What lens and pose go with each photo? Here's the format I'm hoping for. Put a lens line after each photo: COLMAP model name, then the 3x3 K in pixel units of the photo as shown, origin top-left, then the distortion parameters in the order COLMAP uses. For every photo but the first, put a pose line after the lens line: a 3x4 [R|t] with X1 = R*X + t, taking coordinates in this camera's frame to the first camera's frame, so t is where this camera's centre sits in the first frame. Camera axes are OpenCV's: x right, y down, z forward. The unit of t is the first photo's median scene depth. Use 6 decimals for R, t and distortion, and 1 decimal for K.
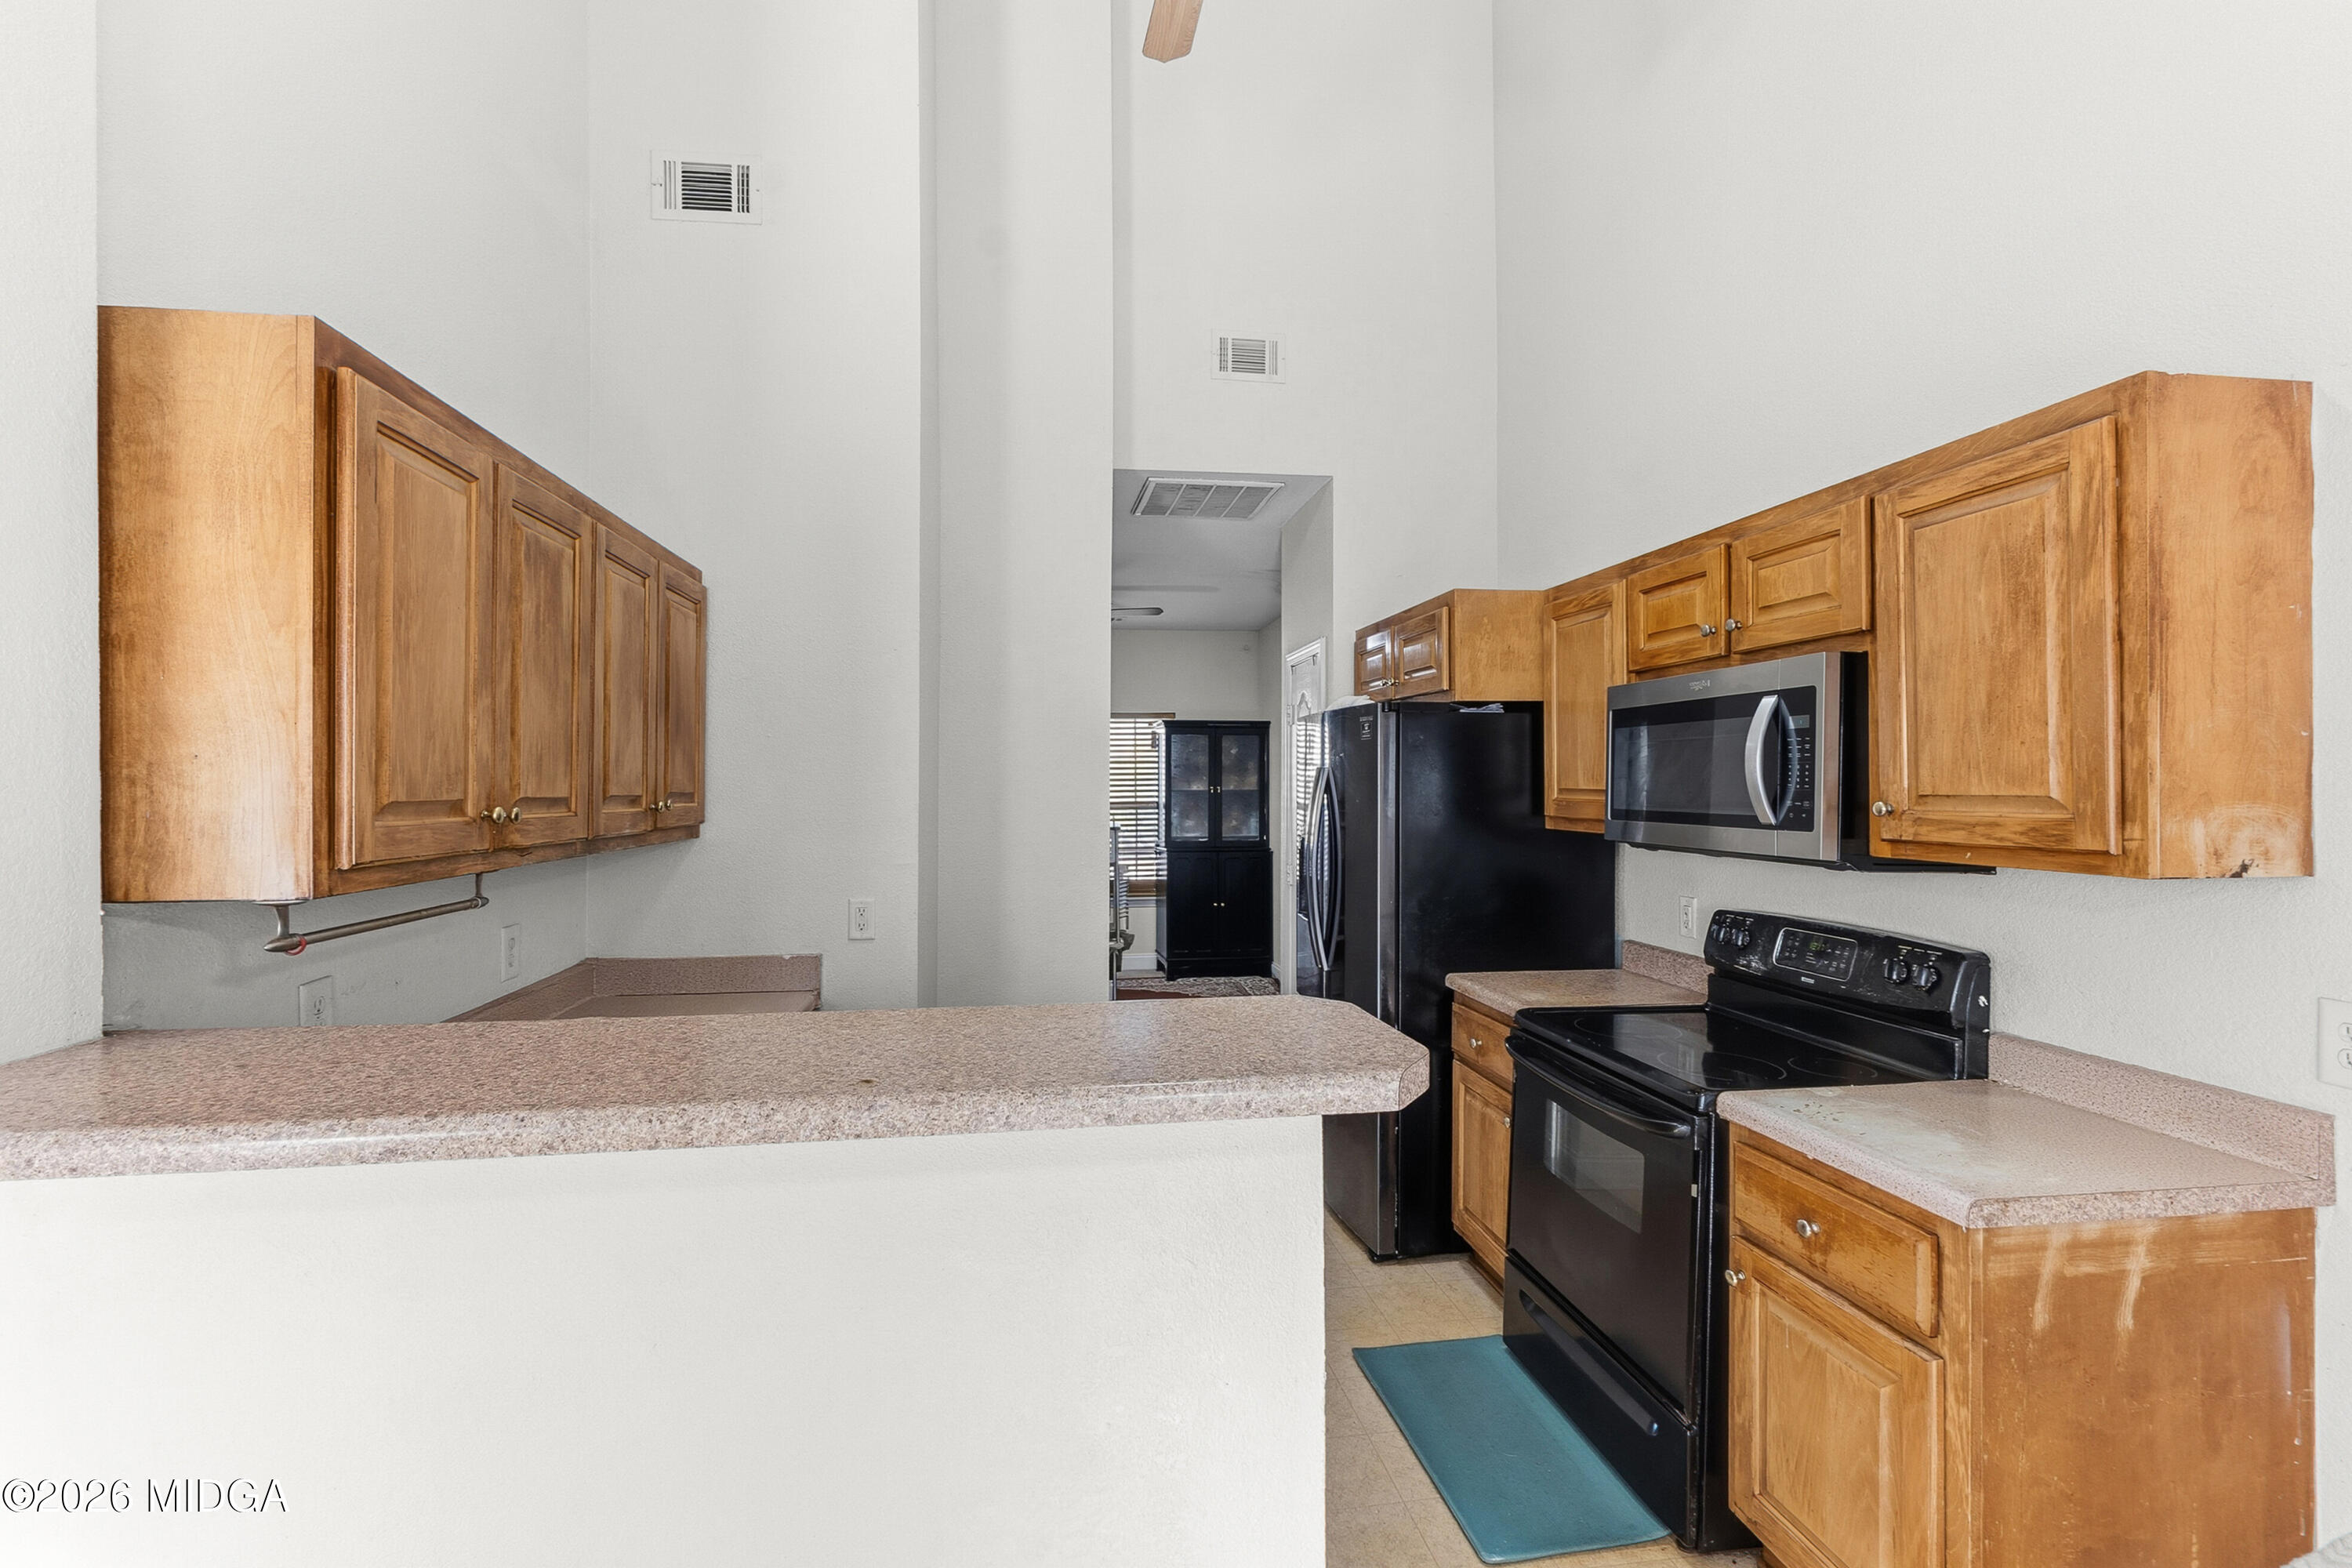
lens RADIAL K [[1015.3, 0, 1151.4], [0, 1015.3, 784.4], [0, 0, 1]] dist [-0.003332, 0.000061]
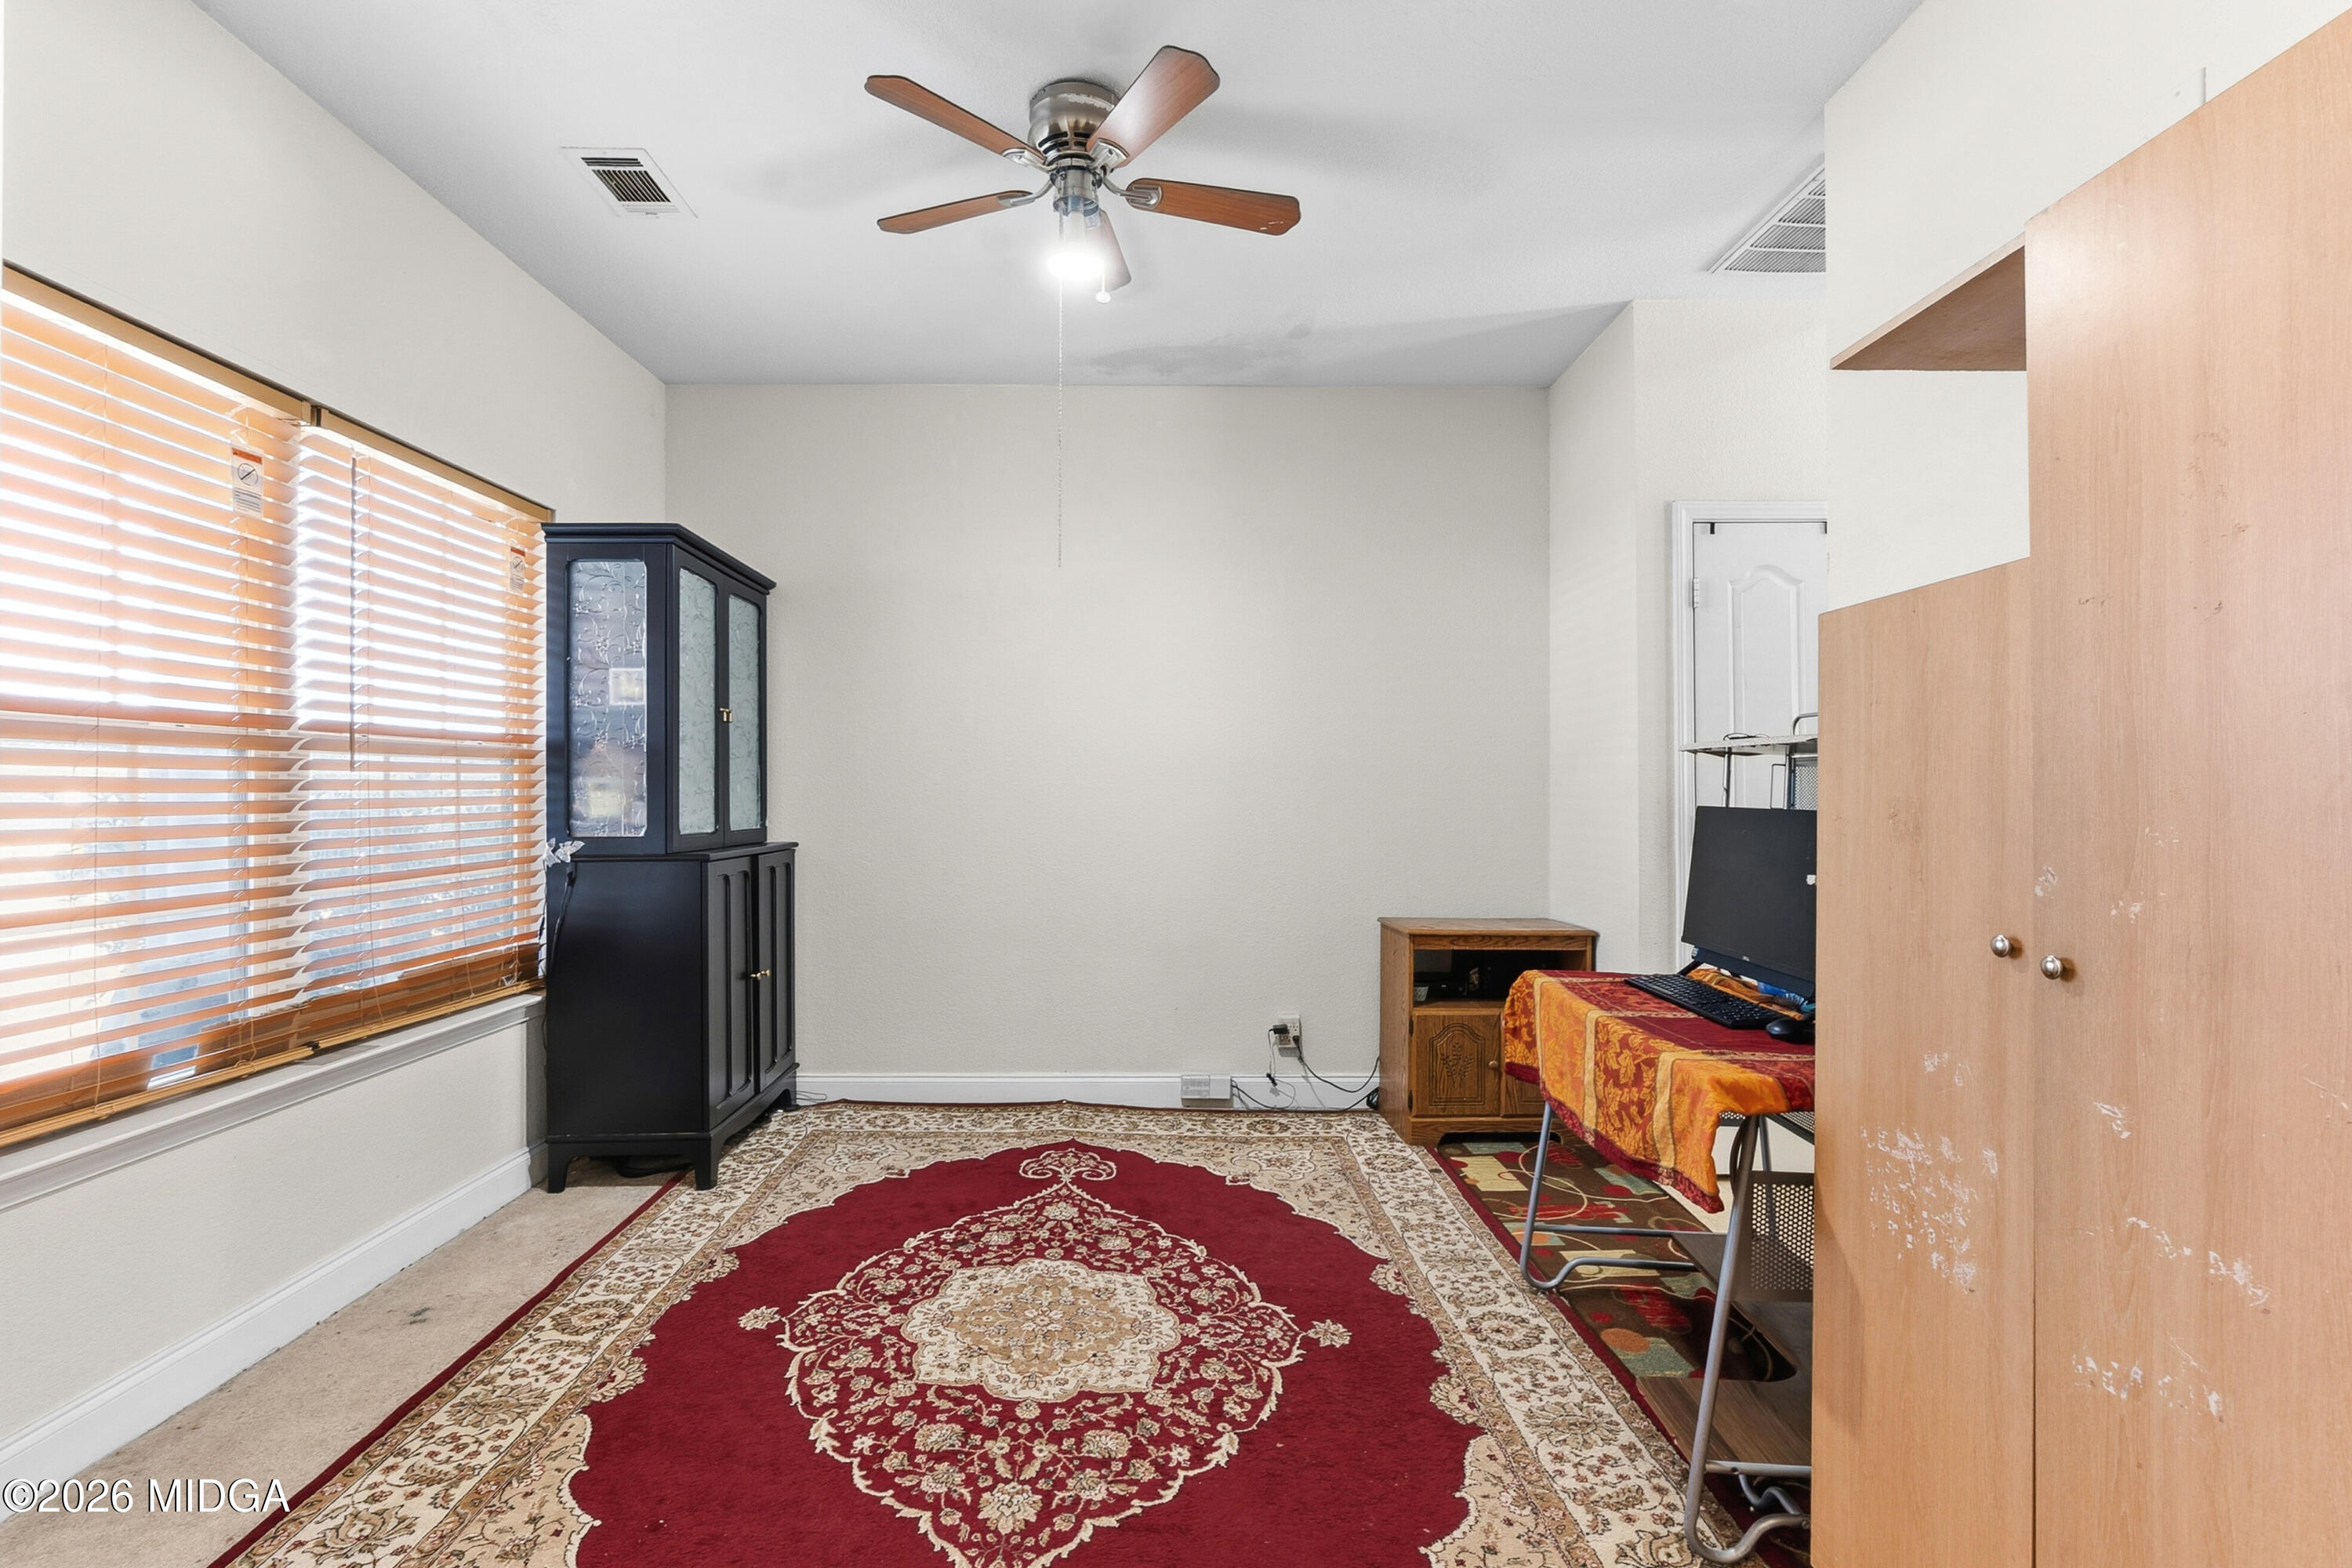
lens RADIAL K [[1015.3, 0, 1151.4], [0, 1015.3, 784.4], [0, 0, 1]] dist [-0.003332, 0.000061]
pose [[0.125068, 0.007203, 0.992122, -1.299757], [-0.004904, 0.999966, -0.006642, 0.143289], [-0.992136, -0.004035, 0.125099, 2.894957]]
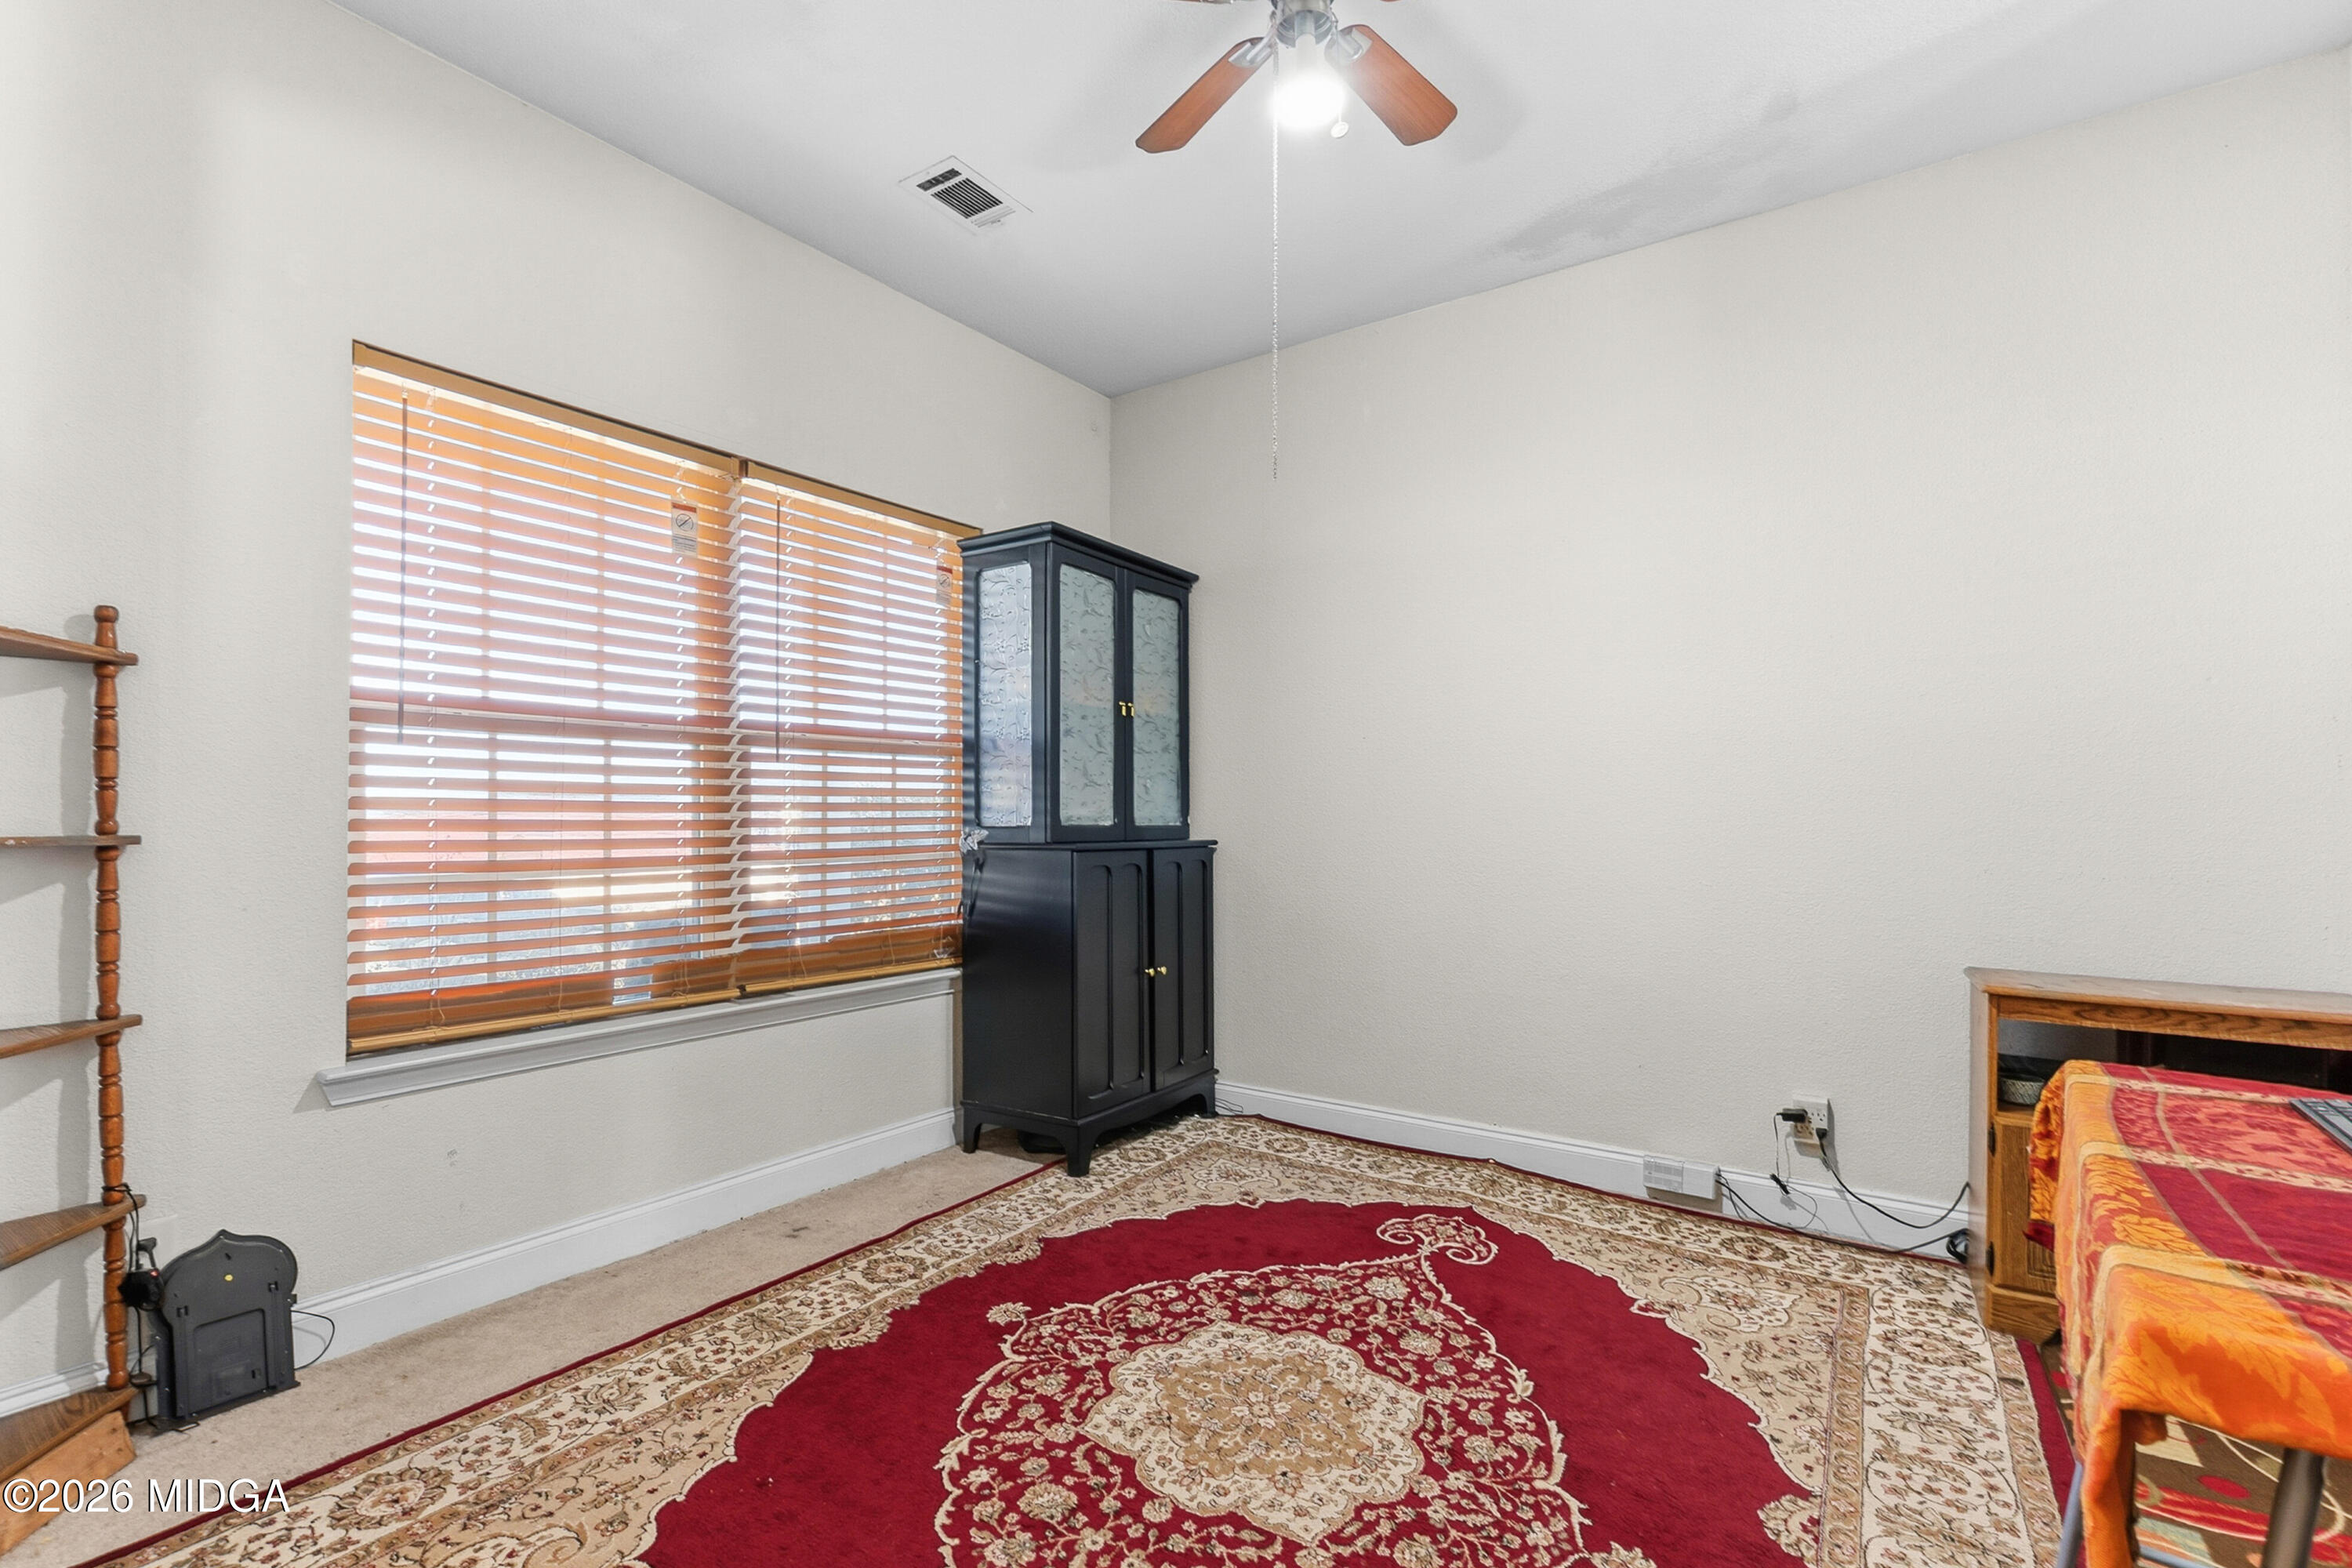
lens RADIAL K [[1043.4, 0, 1183.1], [0, 1043.4, 805.5], [0, 0, 1]] dist [-0.001866, -0.000034]
pose [[0.667225, 0.009148, 0.744800, -0.956358], [-0.003859, 0.999954, -0.008824, 0.193827], [-0.744846, 0.003014, 0.667229, 2.586611]]
